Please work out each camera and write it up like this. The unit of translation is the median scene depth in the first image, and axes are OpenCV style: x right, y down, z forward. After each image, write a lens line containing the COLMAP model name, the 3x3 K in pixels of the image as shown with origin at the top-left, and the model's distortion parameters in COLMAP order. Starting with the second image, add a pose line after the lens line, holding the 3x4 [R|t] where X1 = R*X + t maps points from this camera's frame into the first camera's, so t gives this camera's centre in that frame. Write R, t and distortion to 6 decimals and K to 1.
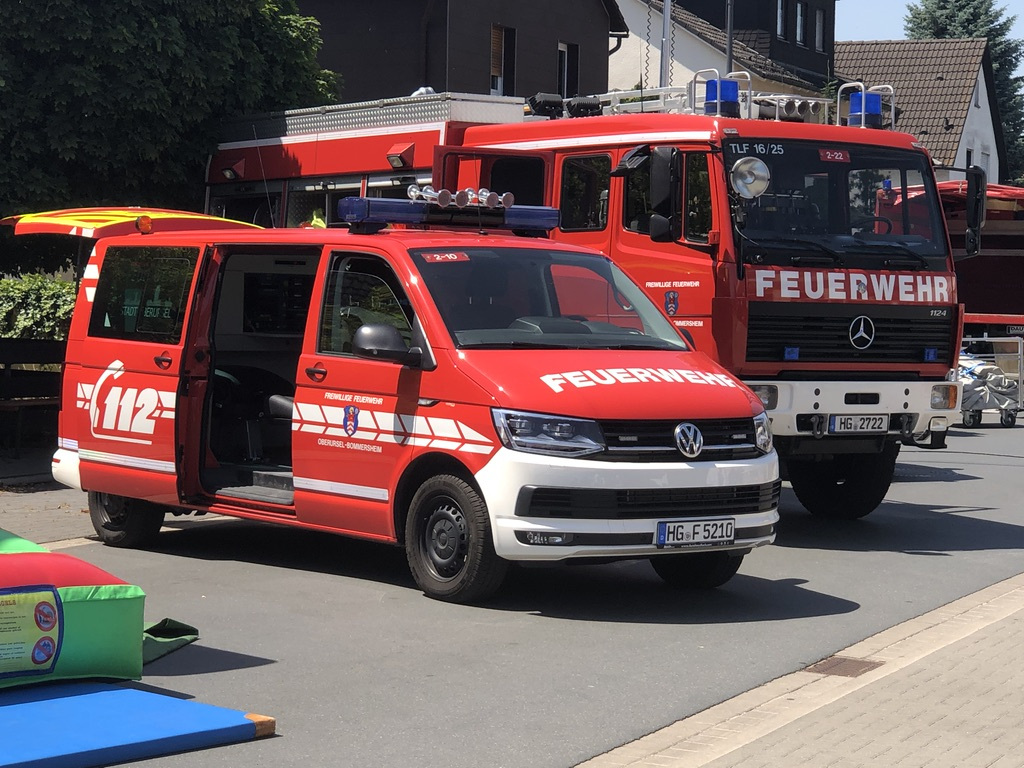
lens RADIAL K [[2710.6, 0, 512.0], [0, 2710.6, 384.0], [0, 0, 1]] dist [-0.267479, -0.009493]
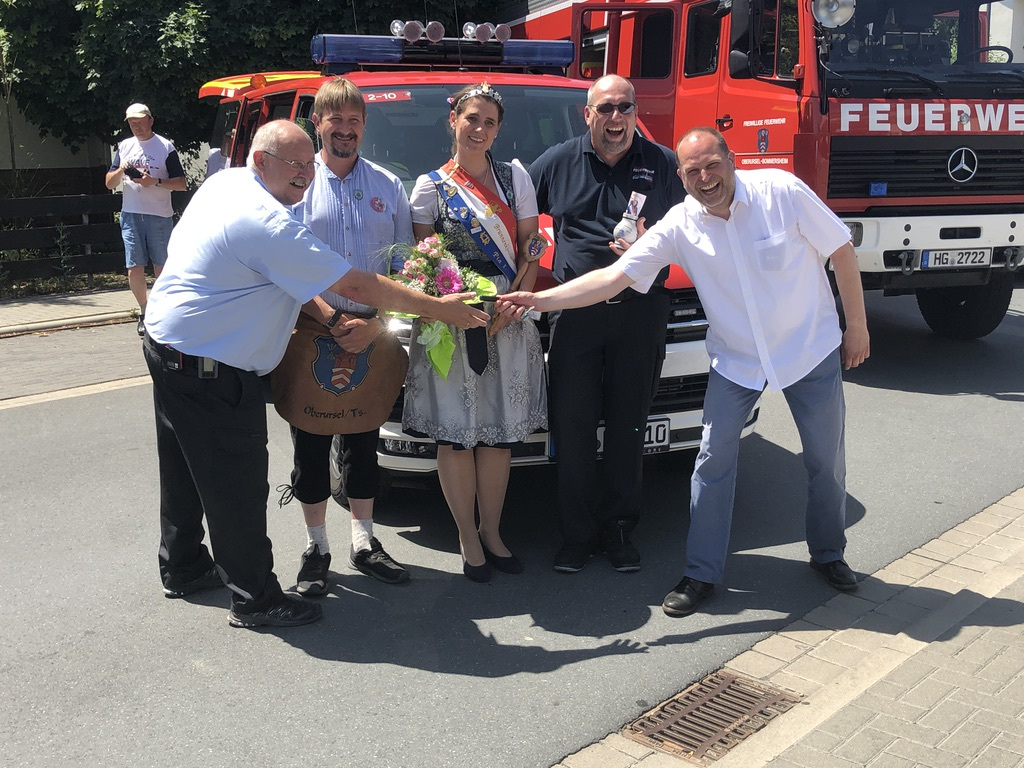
lens RADIAL K [[1238.2, 0, 512.0], [0, 1238.2, 384.0], [0, 0, 1]] dist [0.080081, -0.266909]
pose [[0.946960, 0.031104, -0.319842, 0.122792], [0.019337, 0.987986, 0.153329, -0.013137], [0.320769, -0.151382, 0.934982, 0.516986]]
